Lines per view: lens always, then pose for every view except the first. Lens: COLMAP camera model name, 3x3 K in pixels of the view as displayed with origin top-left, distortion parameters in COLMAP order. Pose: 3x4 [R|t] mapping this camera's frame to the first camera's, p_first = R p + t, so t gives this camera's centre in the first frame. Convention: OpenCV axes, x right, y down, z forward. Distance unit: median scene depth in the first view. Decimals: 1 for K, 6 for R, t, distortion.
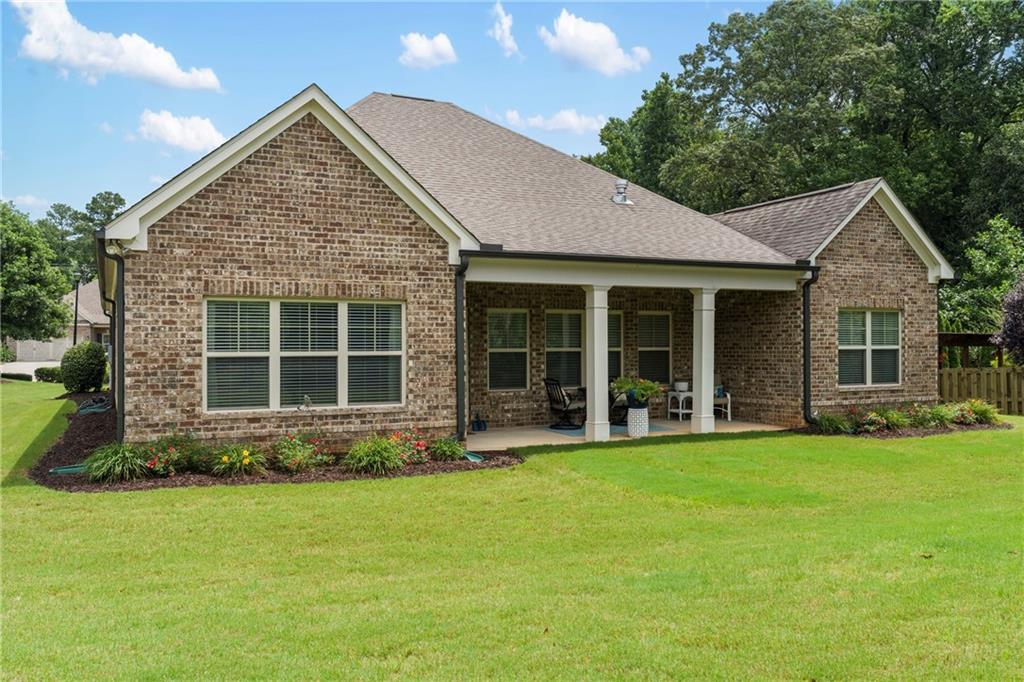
lens RADIAL K [[844.0, 0, 517.4], [0, 844.0, 337.2], [0, 0, 1]] dist [-0.092132, -0.001072]
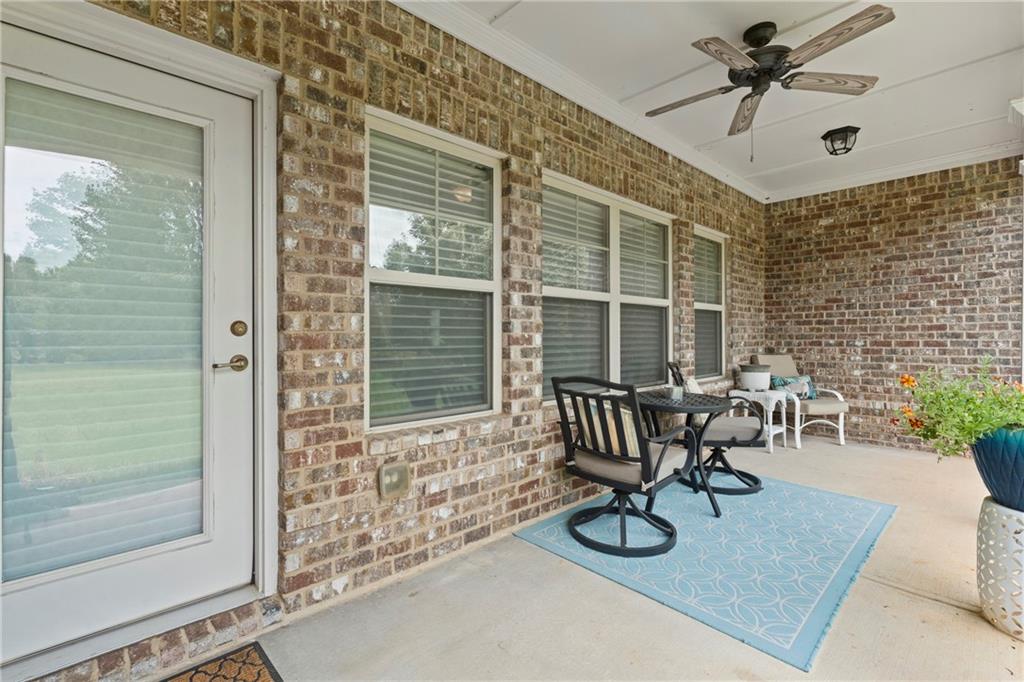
lens RADIAL K [[457.5, 0, 512.1], [0, 457.5, 331.8], [0, 0, 1]] dist [-0.000551, -0.000061]
pose [[0.950272, 0.004381, 0.311390, -0.035162], [-0.003729, 0.999989, -0.002687, 0.032585], [-0.311399, 0.001392, 0.950278, 0.835021]]
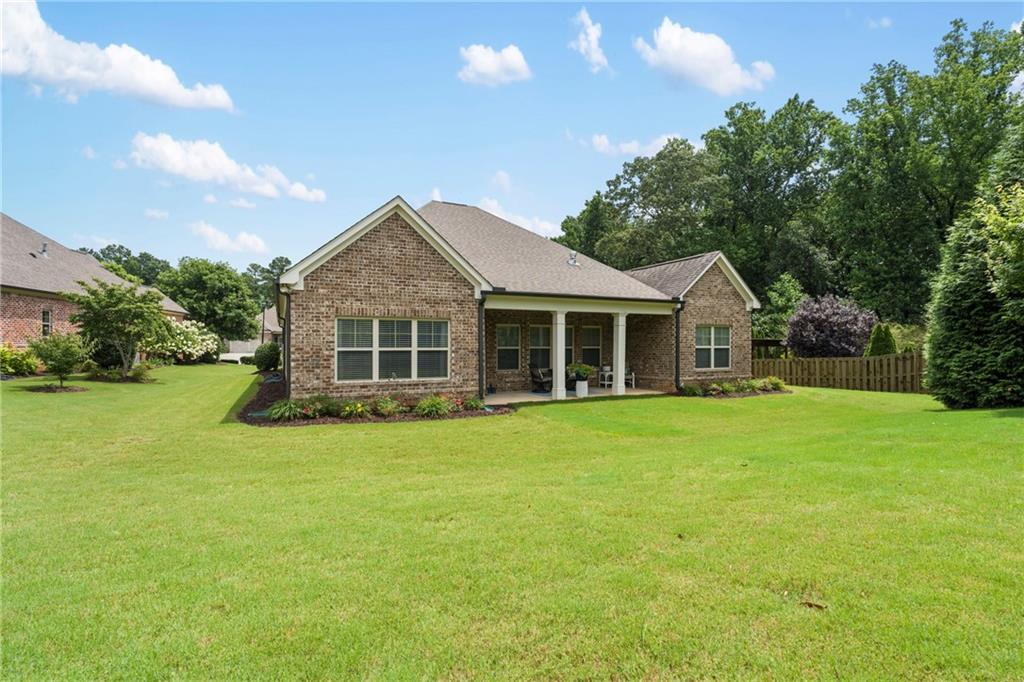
lens RADIAL K [[459.5, 0, 512.0], [0, 459.5, 341.0], [0, 0, 1]] dist [-0.093464, -0.000168]
pose [[0.999985, 0.004346, 0.003332, -0.006626], [-0.004373, 0.999960, 0.007856, -0.006143], [-0.003298, -0.007871, 0.999964, 0.041952]]
